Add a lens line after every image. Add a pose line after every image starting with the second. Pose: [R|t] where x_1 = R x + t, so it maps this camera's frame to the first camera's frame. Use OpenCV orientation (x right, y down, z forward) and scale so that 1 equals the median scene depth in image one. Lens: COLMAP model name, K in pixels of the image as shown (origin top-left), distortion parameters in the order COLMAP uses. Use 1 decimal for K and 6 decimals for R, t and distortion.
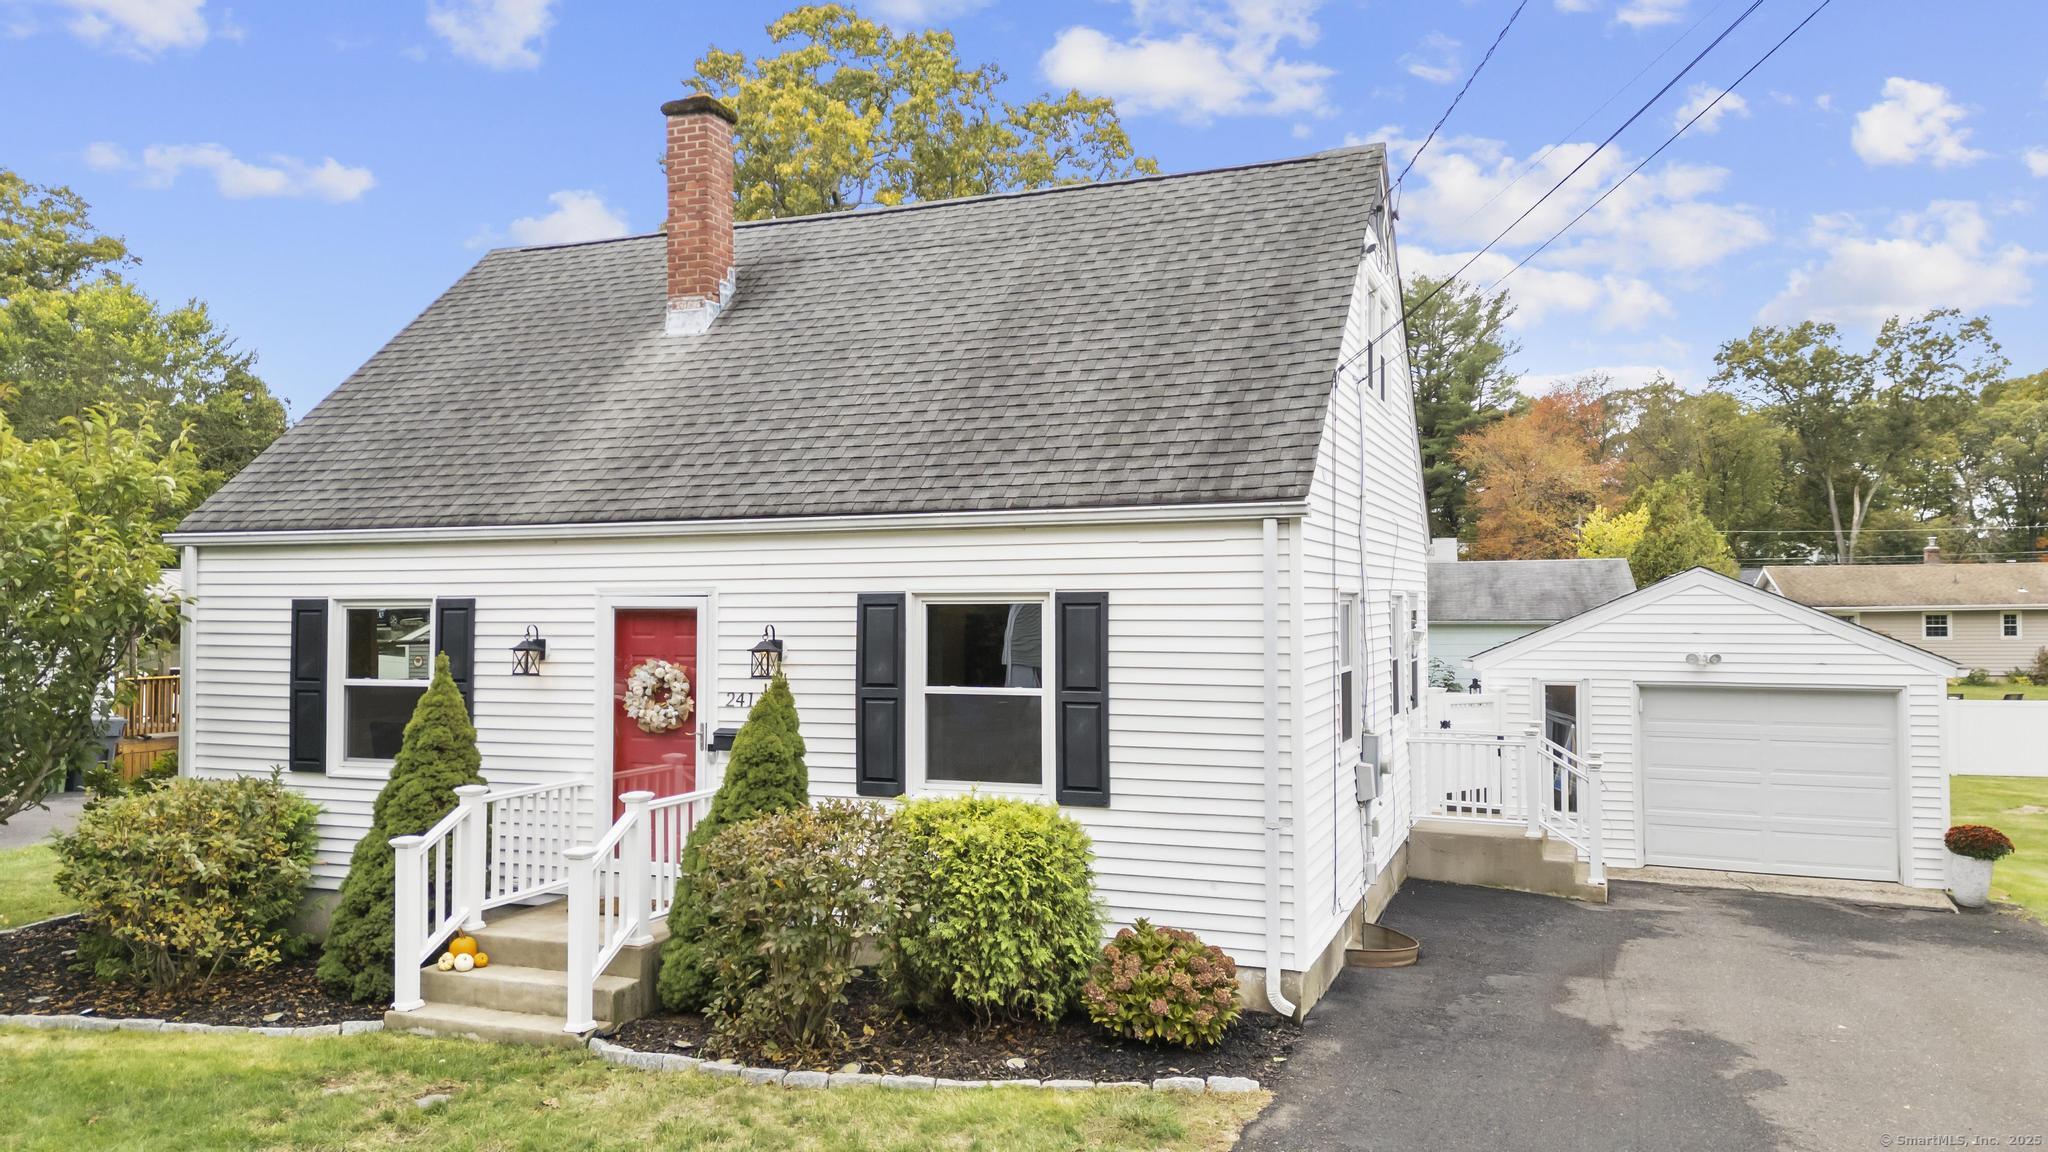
lens RADIAL K [[1442.4, 0, 1024.0], [0, 1442.4, 576.0], [0, 0, 1]] dist [0.004214, 0.001161]
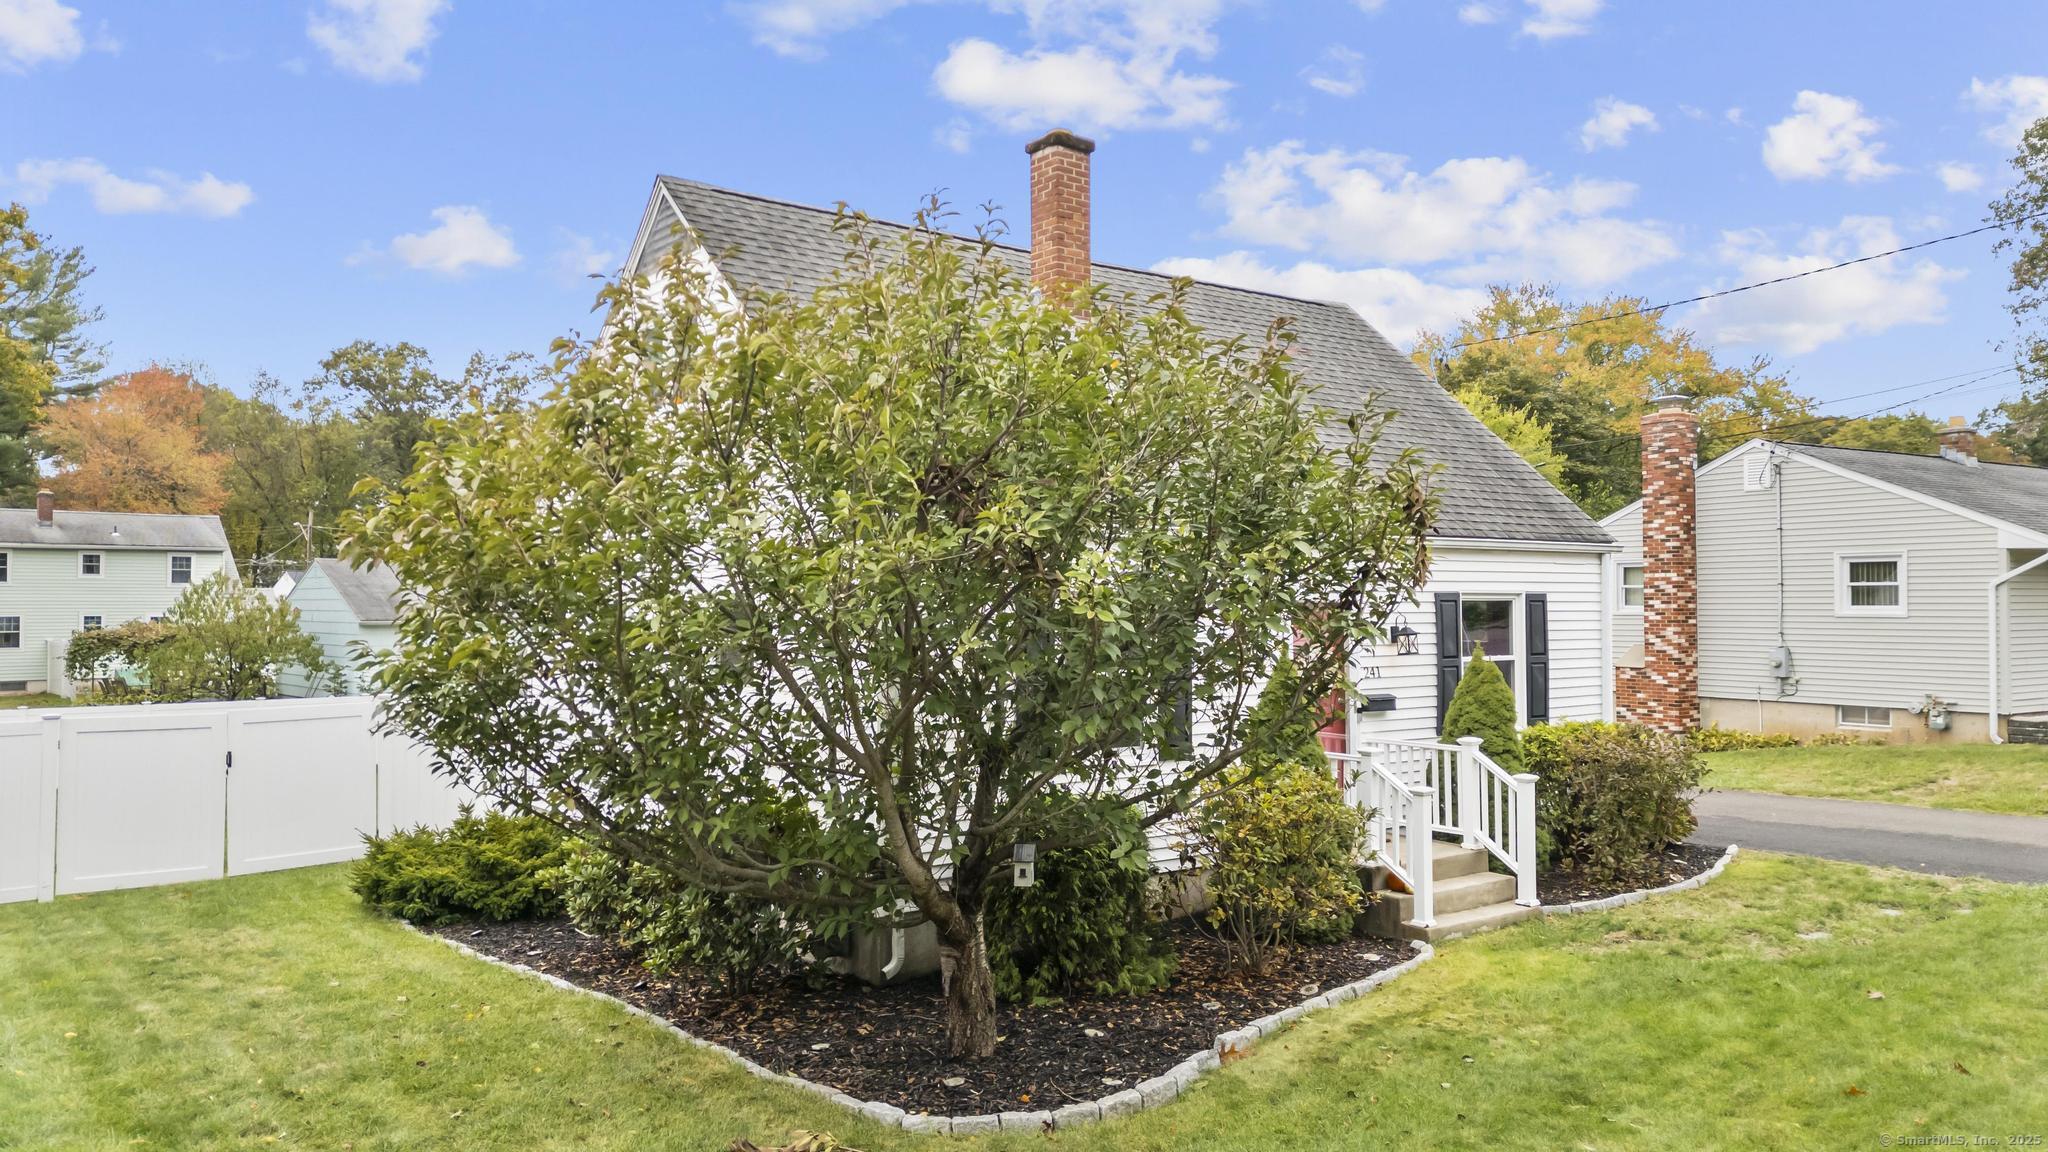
lens RADIAL K [[1442.4, 0, 1024.0], [0, 1442.4, 576.0], [0, 0, 1]] dist [0.004214, 0.001161]
pose [[0.546512, 0.022806, 0.837141, -1.465195], [-0.019880, 0.999701, -0.014256, 0.023349], [-0.837215, -0.008852, 0.546802, 0.544004]]
